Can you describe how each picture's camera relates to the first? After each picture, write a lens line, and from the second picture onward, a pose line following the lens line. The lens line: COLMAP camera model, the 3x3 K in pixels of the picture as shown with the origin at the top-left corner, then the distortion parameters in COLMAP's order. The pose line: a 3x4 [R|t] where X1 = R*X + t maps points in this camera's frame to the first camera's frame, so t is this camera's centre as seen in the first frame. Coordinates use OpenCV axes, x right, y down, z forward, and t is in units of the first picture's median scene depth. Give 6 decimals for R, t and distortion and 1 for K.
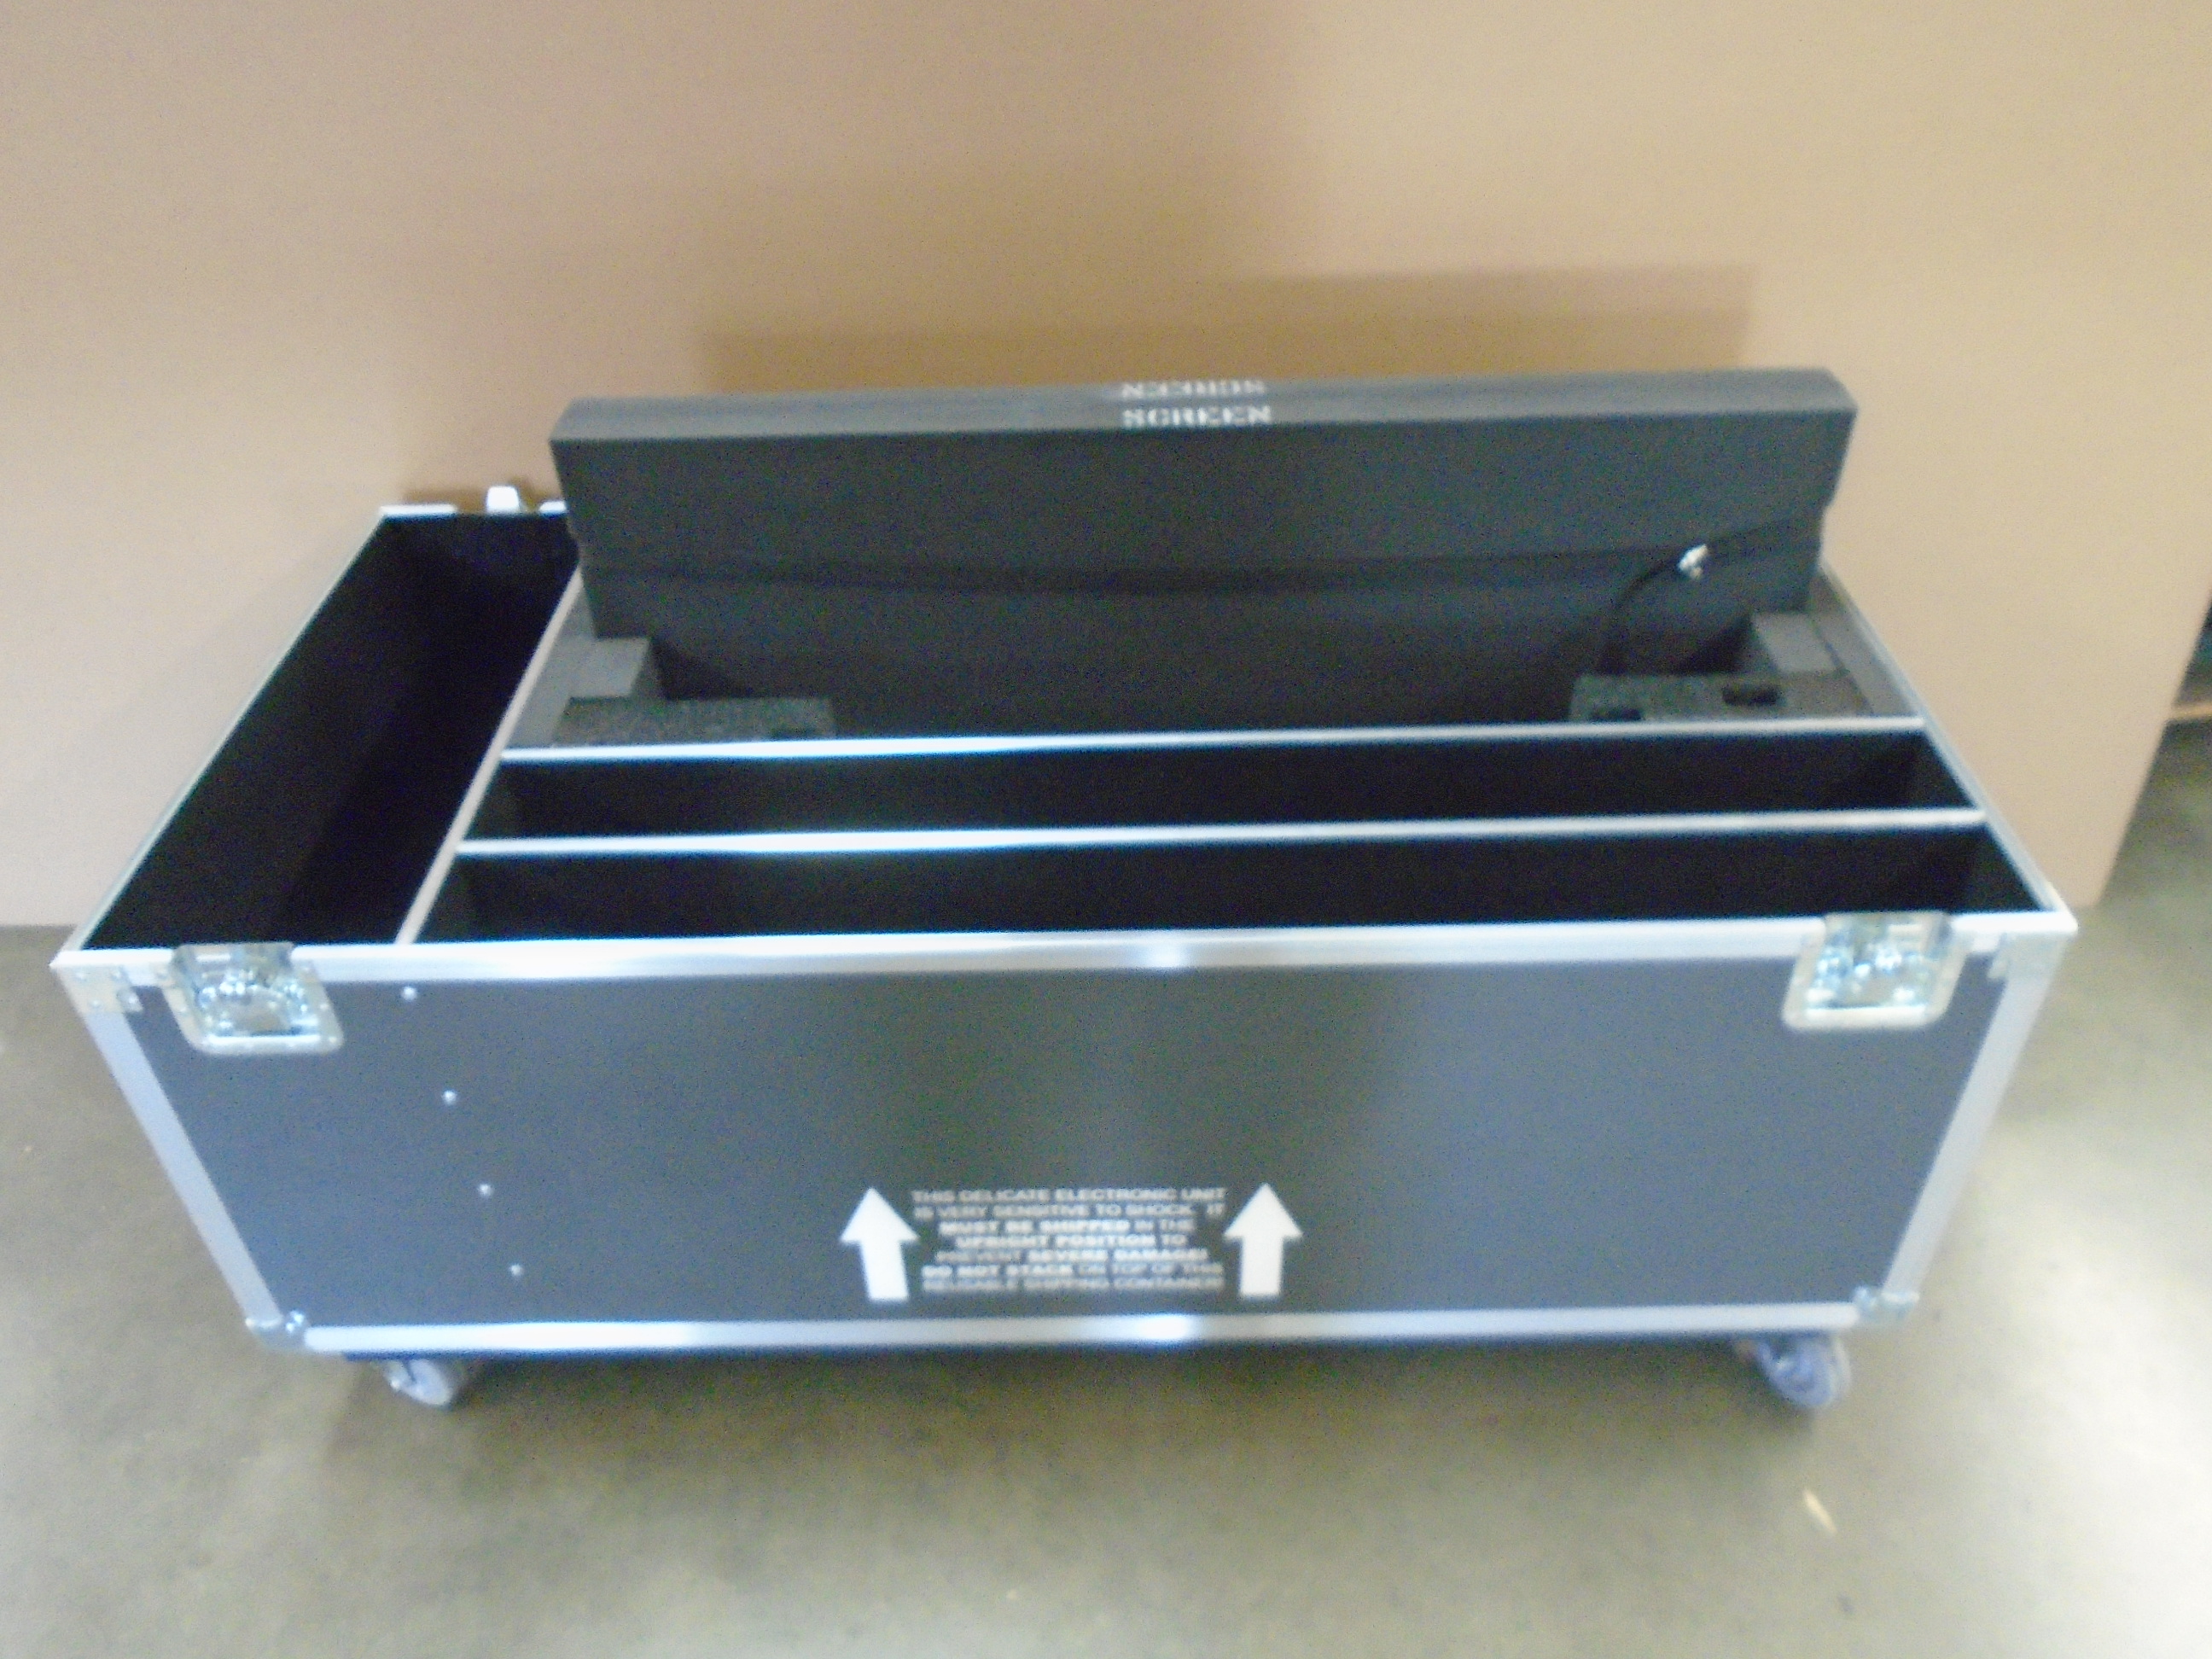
lens RADIAL K [[1709.7, 0, 1106.0], [0, 1709.7, 829.5], [0, 0, 1]] dist [-0.007461, 0.006664]
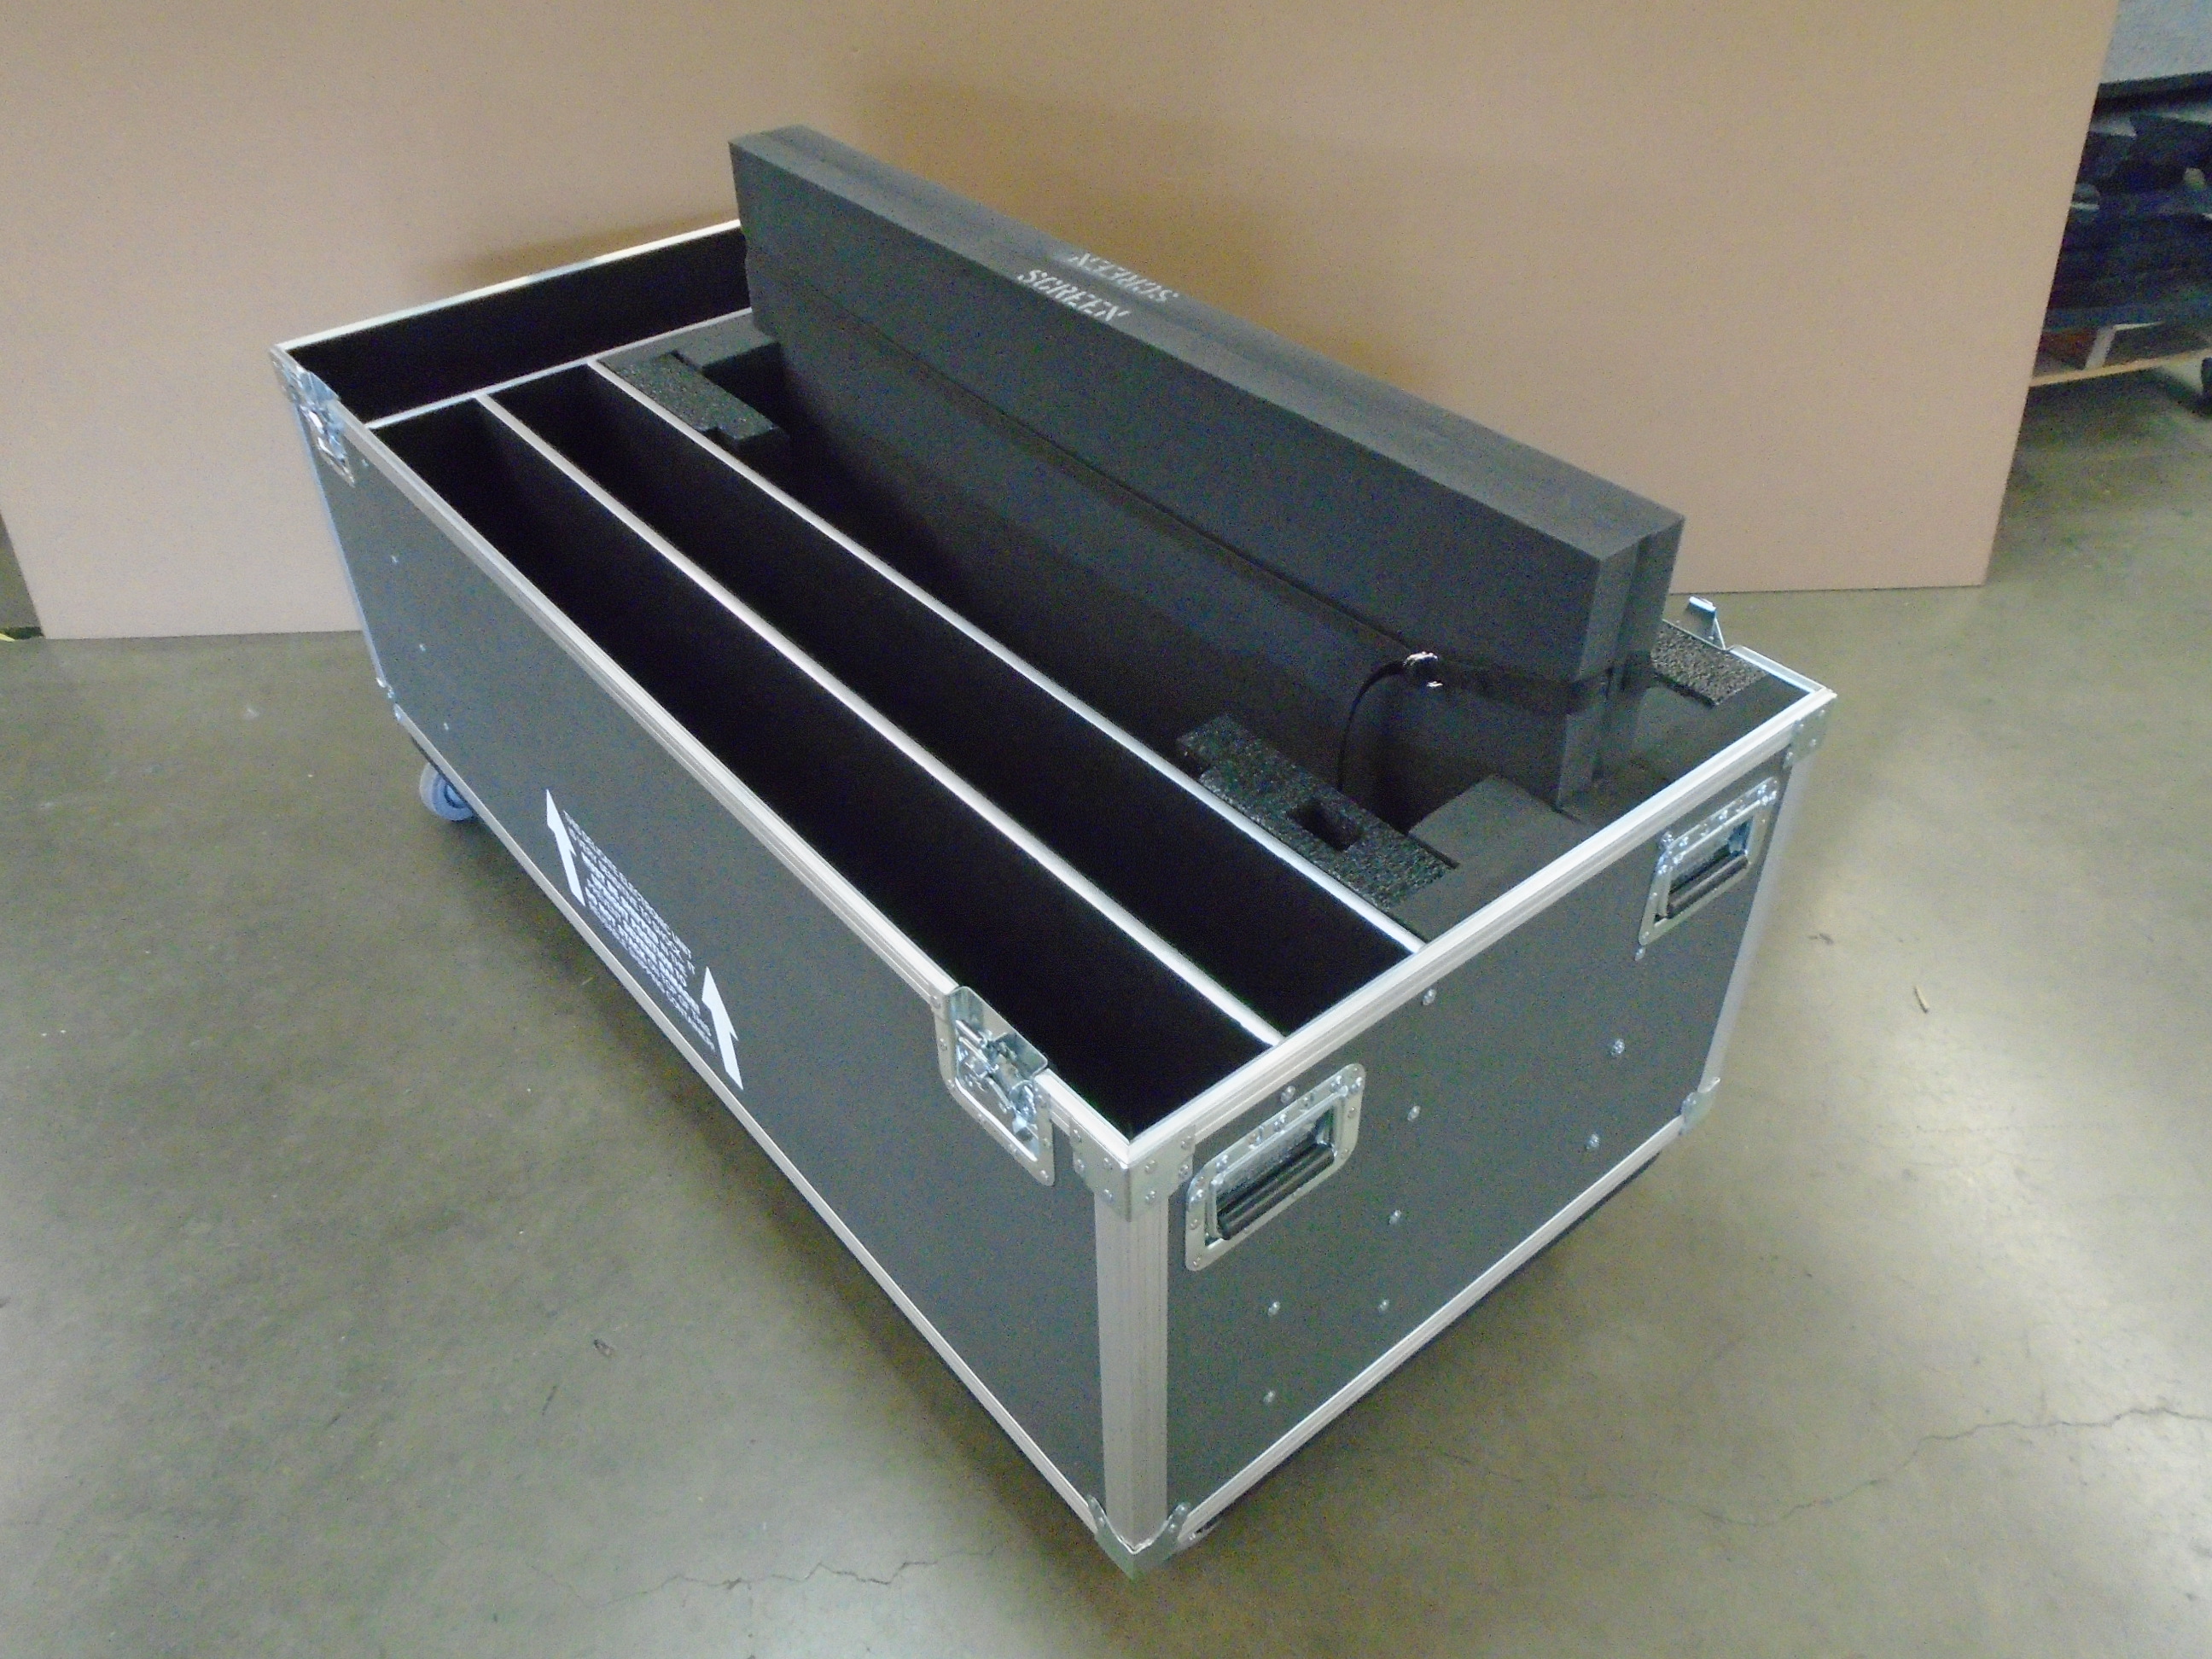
lens RADIAL K [[1690.5, 0, 1139.0], [0, 1690.5, 840.5], [0, 0, 1]] dist [-0.002955, 0.000962]
pose [[0.639796, 0.509223, -0.575633, 0.798316], [-0.482741, 0.849071, 0.214566, -0.205512], [0.598015, 0.140603, 0.789056, 0.313224]]
